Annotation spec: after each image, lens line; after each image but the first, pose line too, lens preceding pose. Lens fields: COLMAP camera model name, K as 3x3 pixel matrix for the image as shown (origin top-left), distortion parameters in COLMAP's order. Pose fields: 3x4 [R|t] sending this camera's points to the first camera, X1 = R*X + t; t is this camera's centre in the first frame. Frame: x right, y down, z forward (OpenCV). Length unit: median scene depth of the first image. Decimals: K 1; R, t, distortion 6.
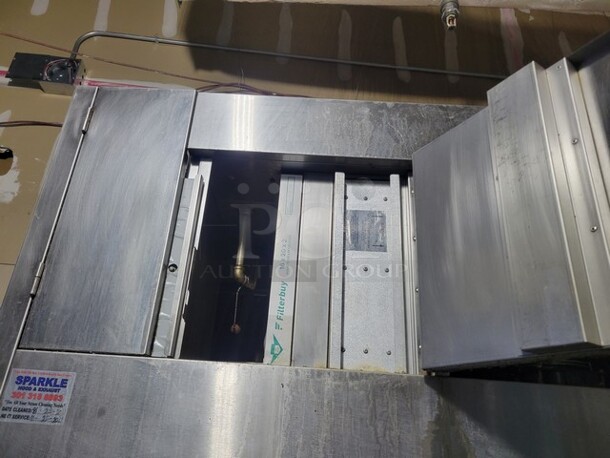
lens RADIAL K [[459.7, 0, 302.3], [0, 459.7, 239.1], [0, 0, 1]] dist [0.031339, -0.002155]
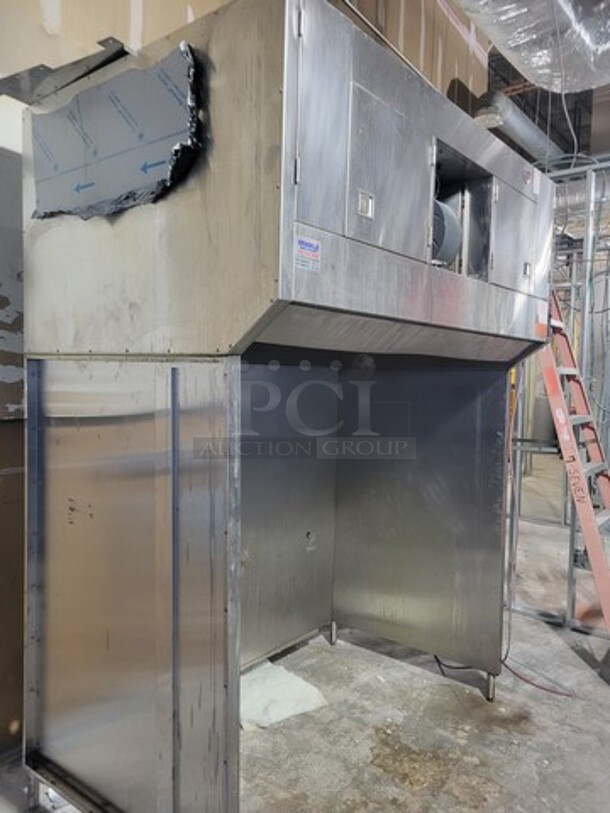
lens RADIAL K [[612.6, 0, 305.0], [0, 612.6, 406.5], [0, 0, 1]] dist [0.031339, -0.002155]
pose [[0.643516, -0.091887, 0.759898, -0.561509], [-0.295223, 0.886159, 0.357162, 0.012510], [-0.706209, -0.454179, 0.543130, -0.096432]]
